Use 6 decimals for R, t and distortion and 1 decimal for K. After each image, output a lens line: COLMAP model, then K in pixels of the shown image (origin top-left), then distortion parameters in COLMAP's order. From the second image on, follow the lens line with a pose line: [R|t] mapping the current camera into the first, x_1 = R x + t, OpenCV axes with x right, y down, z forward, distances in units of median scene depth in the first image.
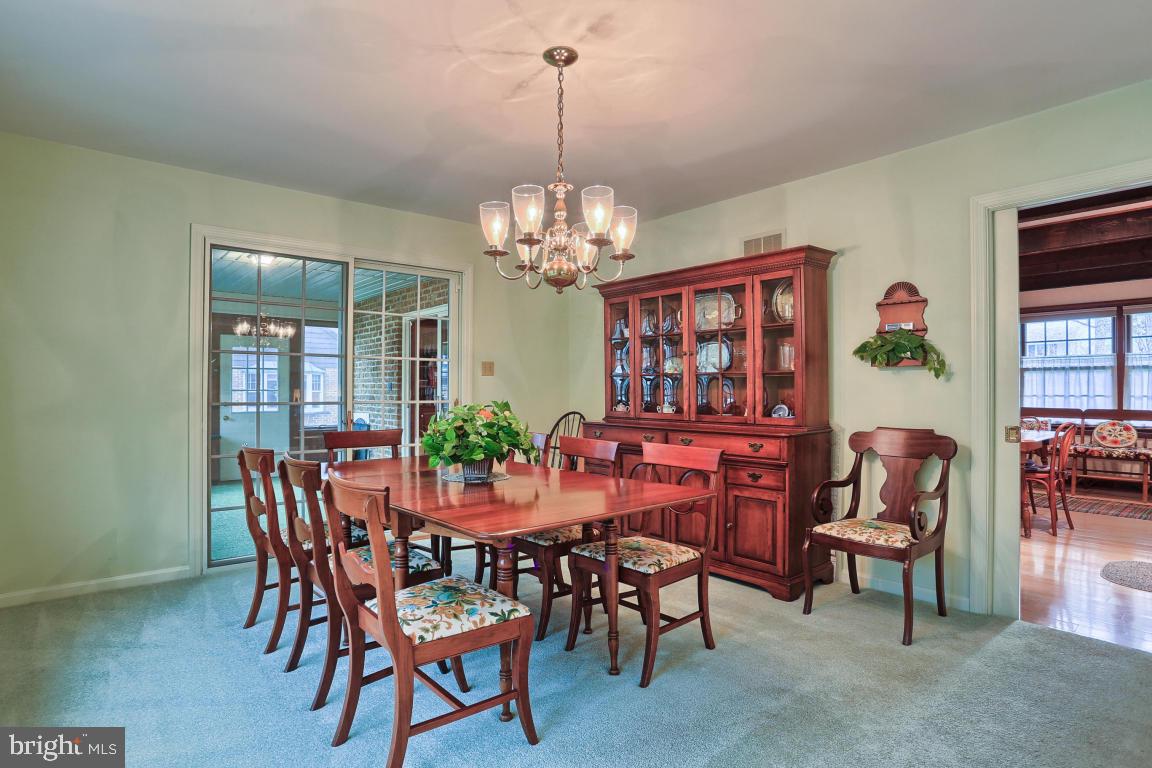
lens RADIAL K [[615.3, 0, 569.6], [0, 615.3, 382.6], [0, 0, 1]] dist [0.003724, 0.000542]
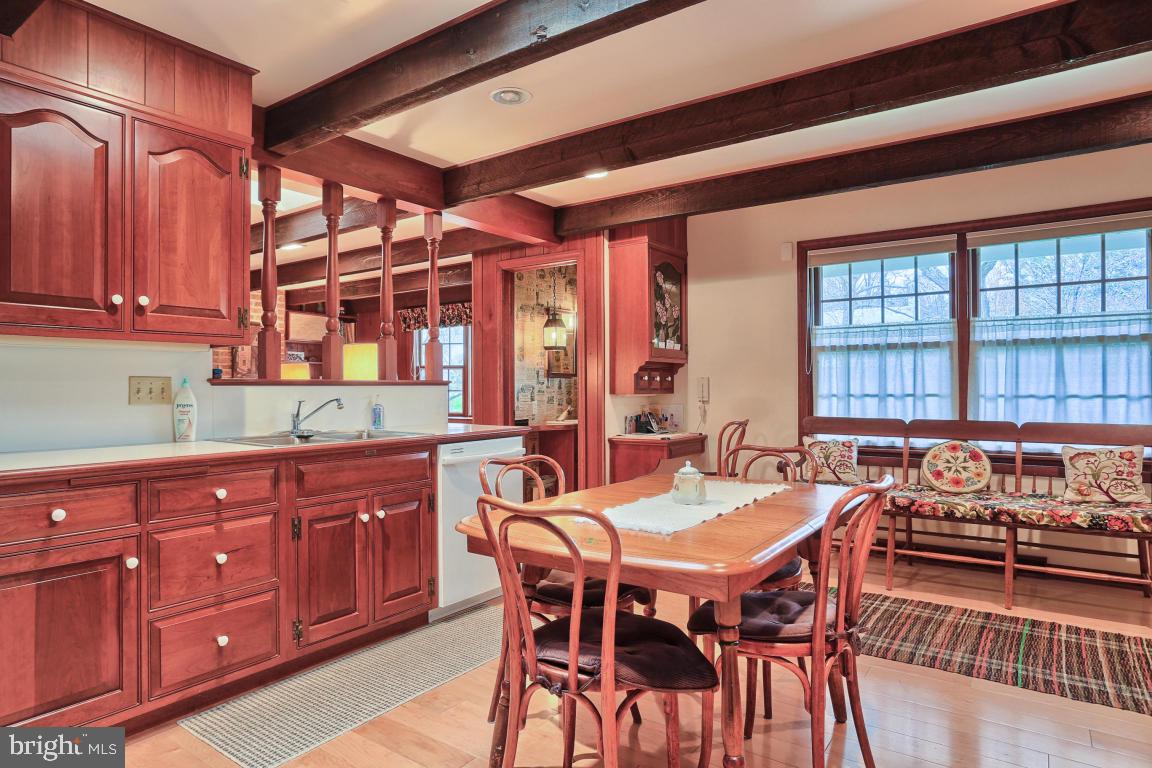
lens RADIAL K [[651.4, 0, 581.1], [0, 651.4, 378.8], [0, 0, 1]] dist [-0.033118, 0.000502]
pose [[0.975610, -0.000231, 0.219509, 0.429731], [0.001192, 0.999990, -0.004245, 0.008530], [-0.219506, 0.004403, 0.975601, 0.510452]]
